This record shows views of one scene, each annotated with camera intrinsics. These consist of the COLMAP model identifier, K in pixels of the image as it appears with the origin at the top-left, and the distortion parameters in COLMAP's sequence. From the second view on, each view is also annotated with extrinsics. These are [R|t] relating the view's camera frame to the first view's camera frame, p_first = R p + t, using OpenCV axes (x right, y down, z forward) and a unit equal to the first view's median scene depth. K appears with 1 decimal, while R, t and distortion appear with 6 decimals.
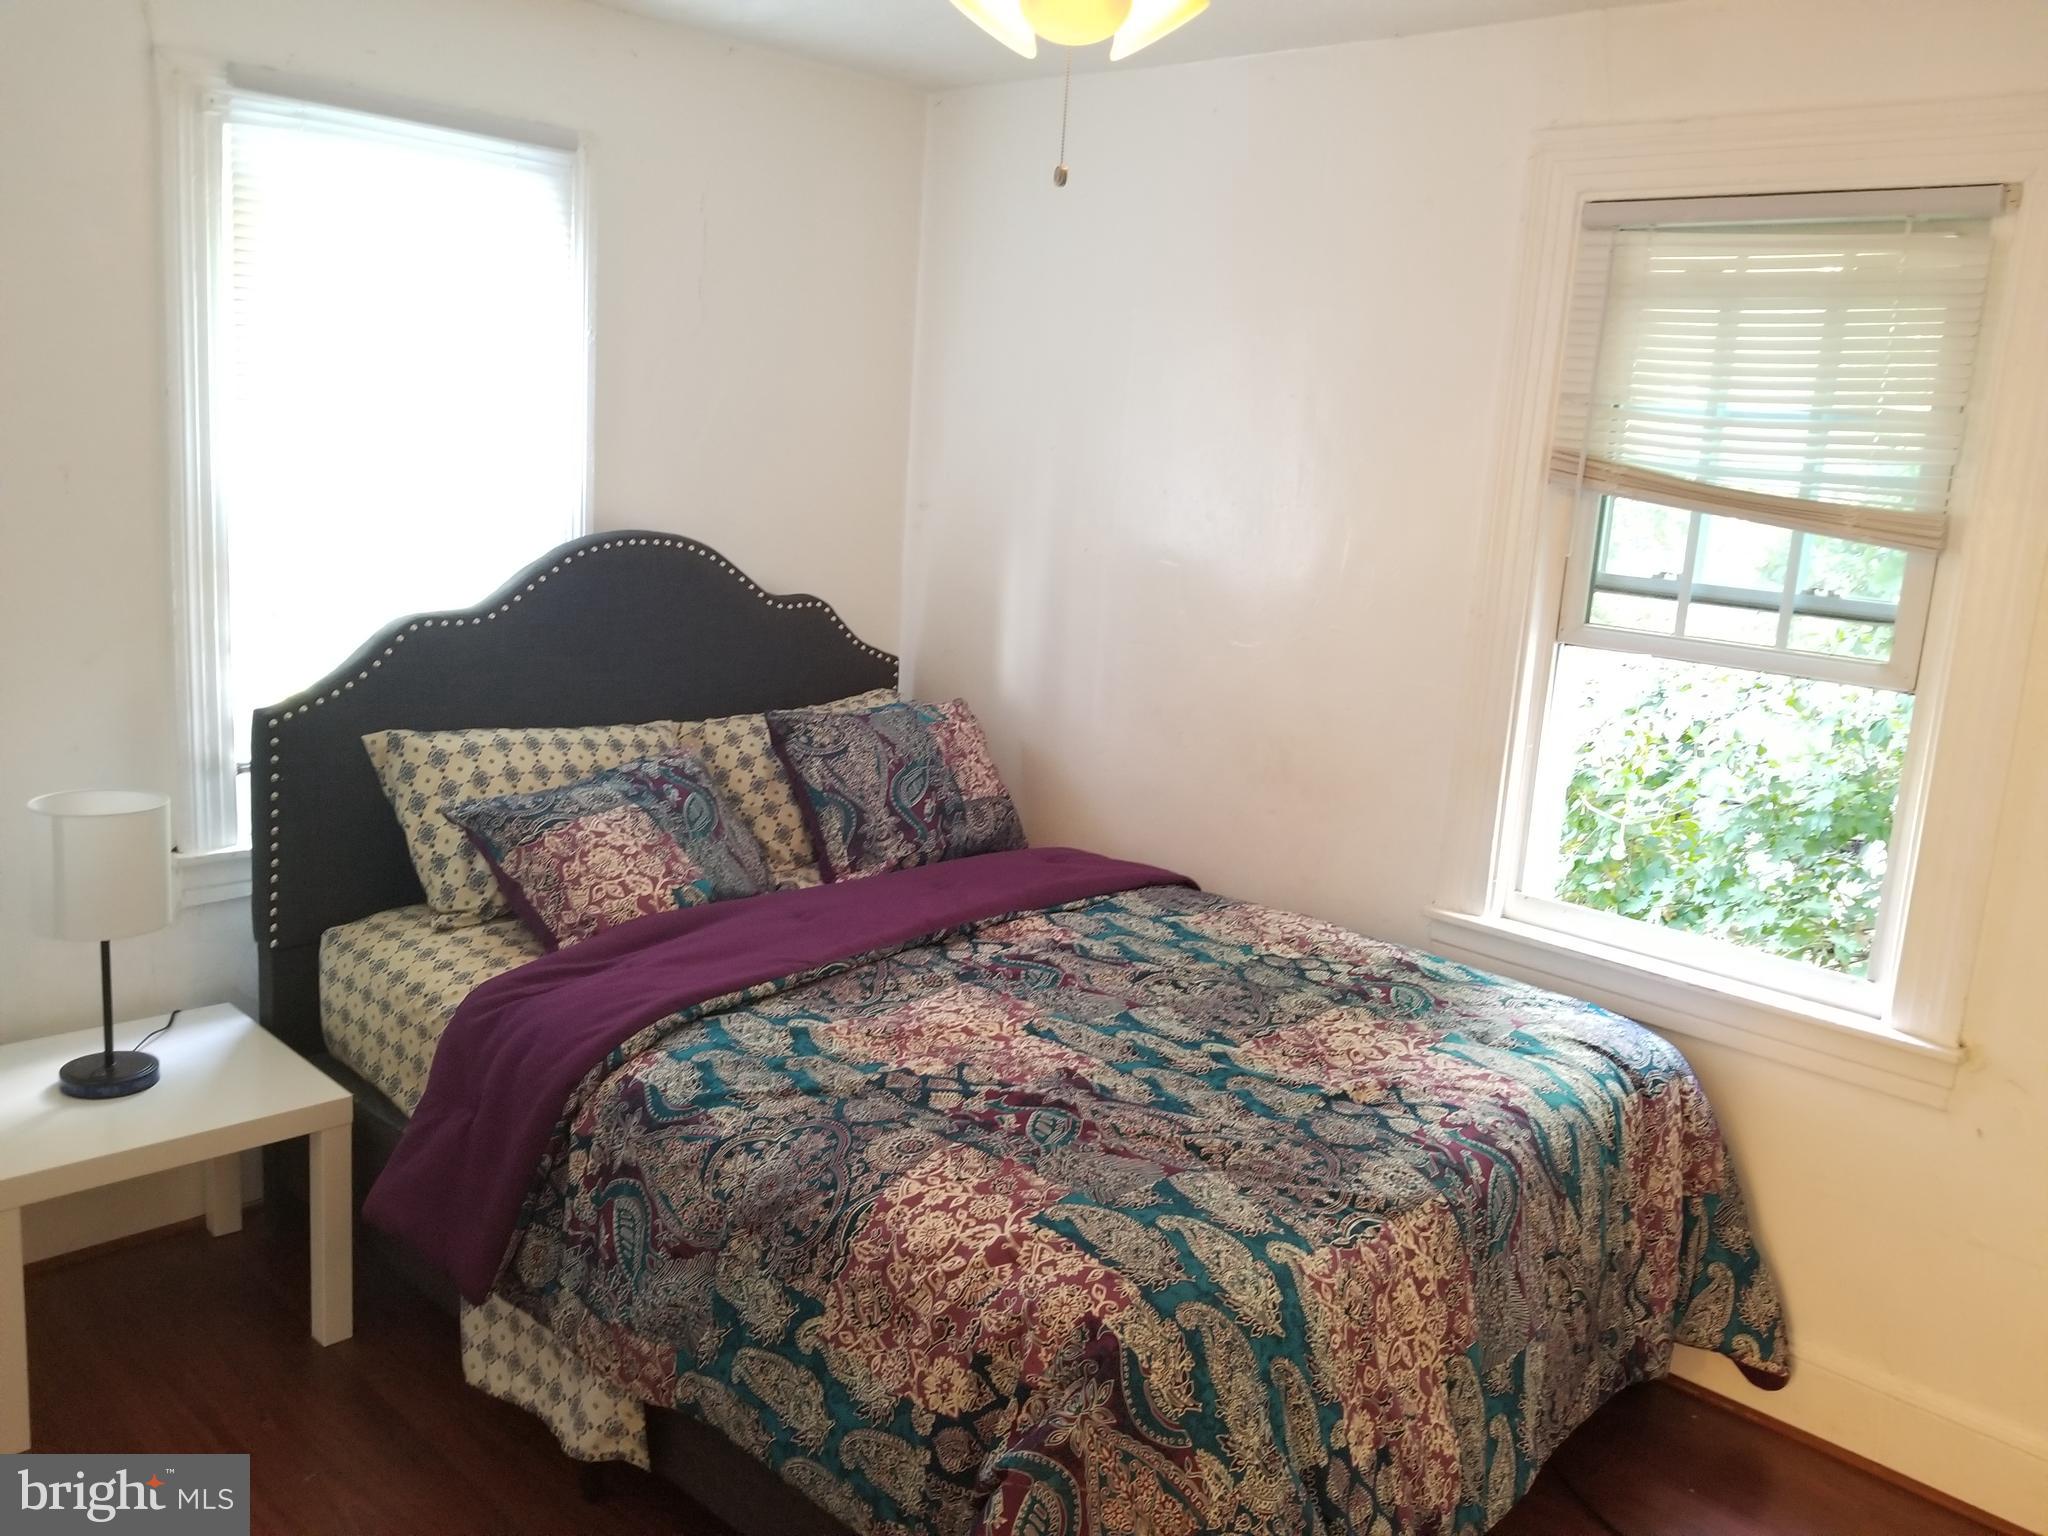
lens RADIAL K [[1592.2, 0, 1051.3], [0, 1592.2, 734.8], [0, 0, 1]] dist [0.077428, -0.144063]
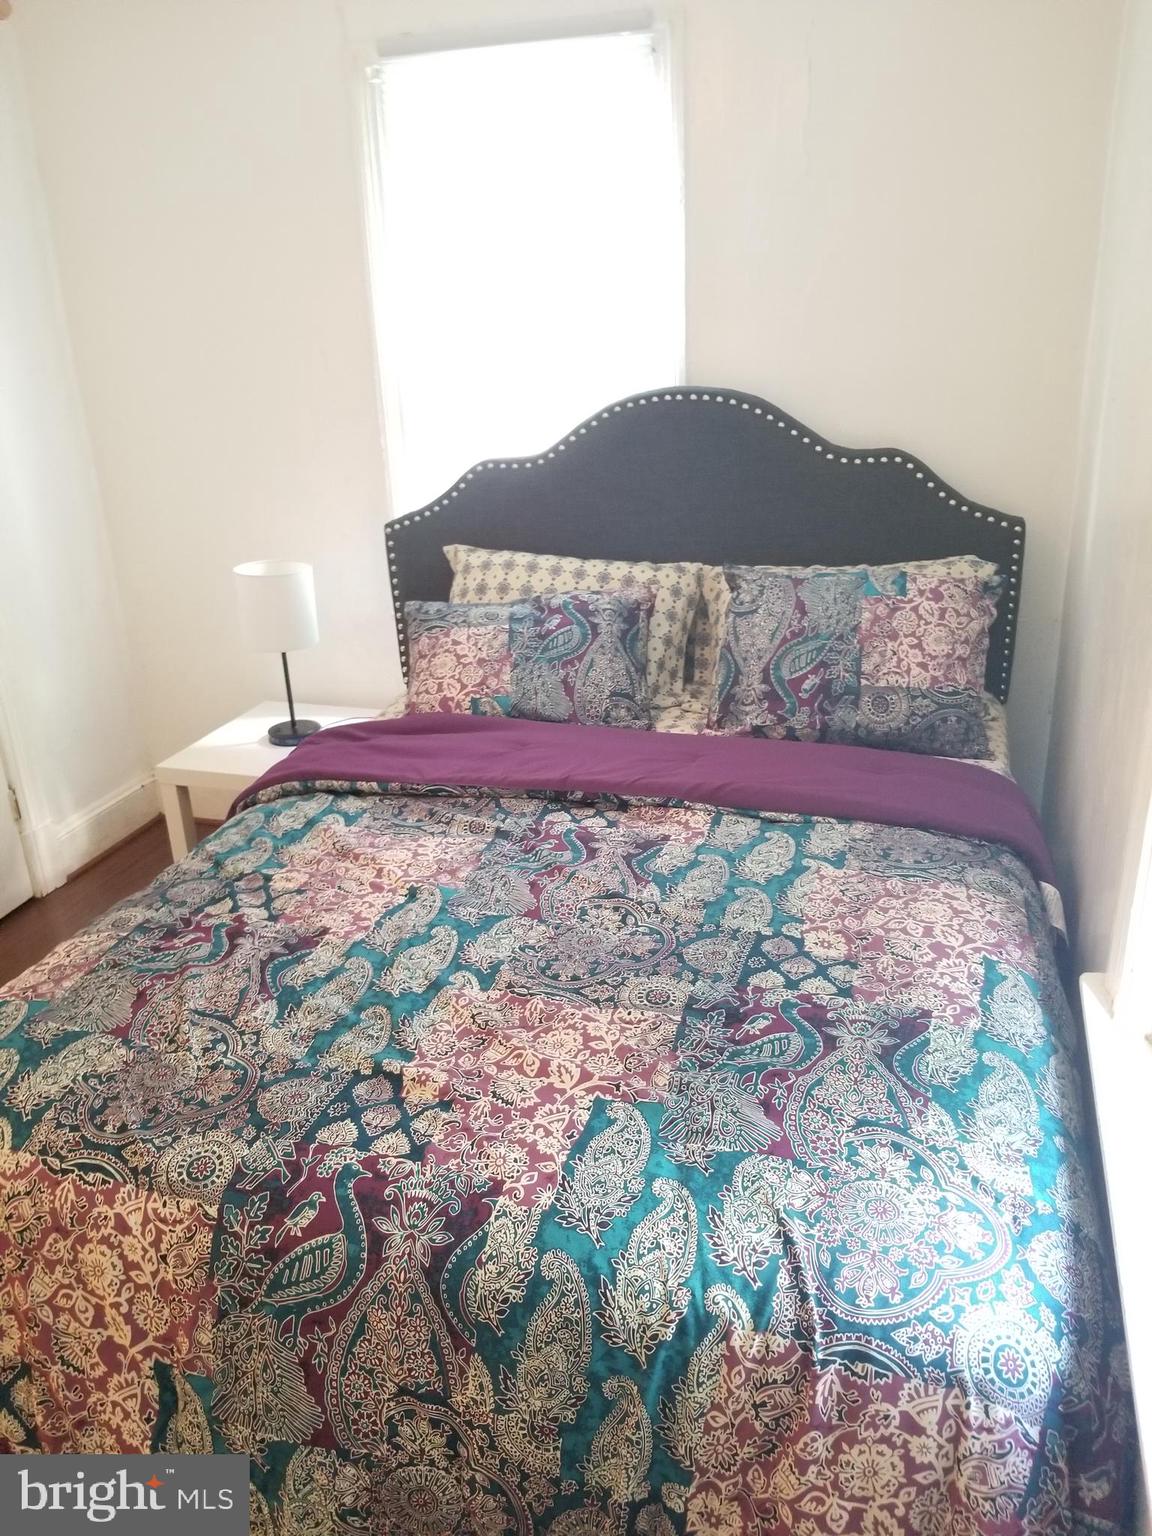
lens RADIAL K [[1194.1, 0, 582.2], [0, 1194.1, 778.2], [0, 0, 1]] dist [0.077428, -0.144063]
pose [[0.438157, 0.267392, -0.858208, 0.593045], [-0.095316, 0.963170, 0.251432, -0.080897], [0.893831, -0.028366, 0.447506, 0.650360]]
